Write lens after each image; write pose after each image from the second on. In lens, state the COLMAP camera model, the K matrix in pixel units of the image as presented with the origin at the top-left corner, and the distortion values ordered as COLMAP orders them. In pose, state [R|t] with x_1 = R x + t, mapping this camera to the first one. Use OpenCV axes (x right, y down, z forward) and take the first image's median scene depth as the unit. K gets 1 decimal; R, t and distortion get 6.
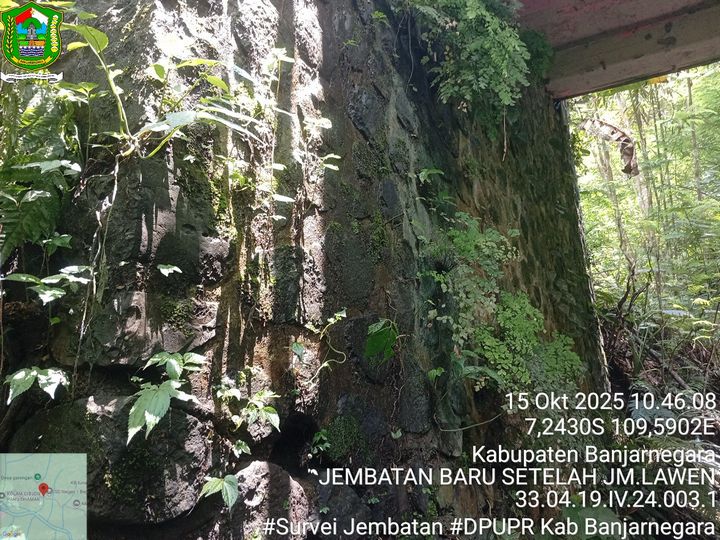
lens RADIAL K [[551.7, 0, 357.4], [0, 551.7, 272.9], [0, 0, 1]] dist [0.076939, -0.153357]
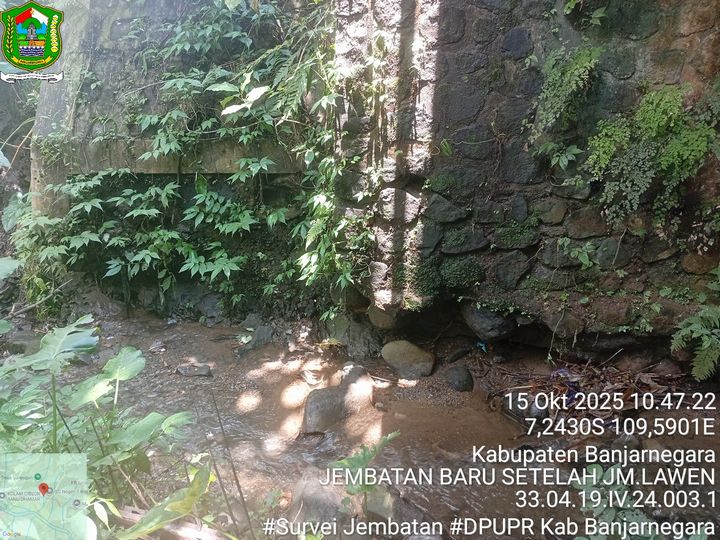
lens RADIAL K [[551.7, 0, 357.7], [0, 551.7, 271.2], [0, 0, 1]] dist [0.076939, -0.153357]
pose [[0.411341, 0.370459, -0.832802, 1.993634], [0.244872, 0.835175, 0.492464, -0.669609], [0.877973, -0.406501, 0.252826, -0.095436]]
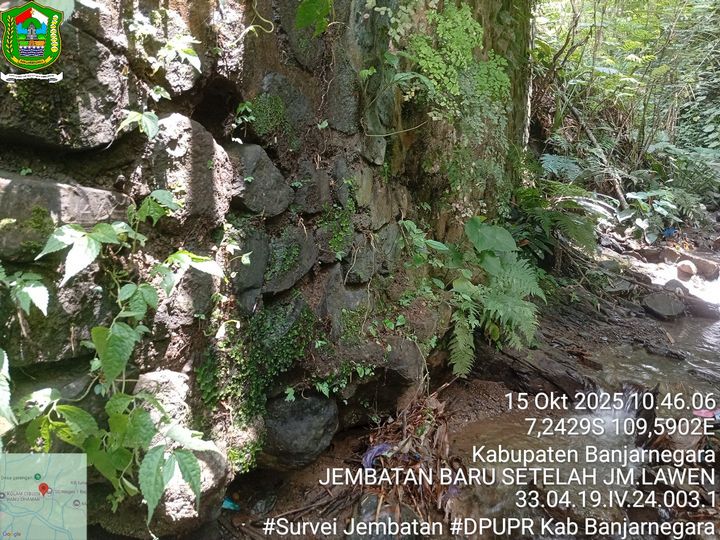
lens RADIAL K [[551.7, 0, 354.0], [0, 551.7, 268.9], [0, 0, 1]] dist [0.076939, -0.153357]
pose [[0.989904, 0.038805, 0.136327, 0.000359], [-0.091216, 0.910578, 0.403147, 0.134497], [-0.108492, -0.411512, 0.904924, -0.014282]]
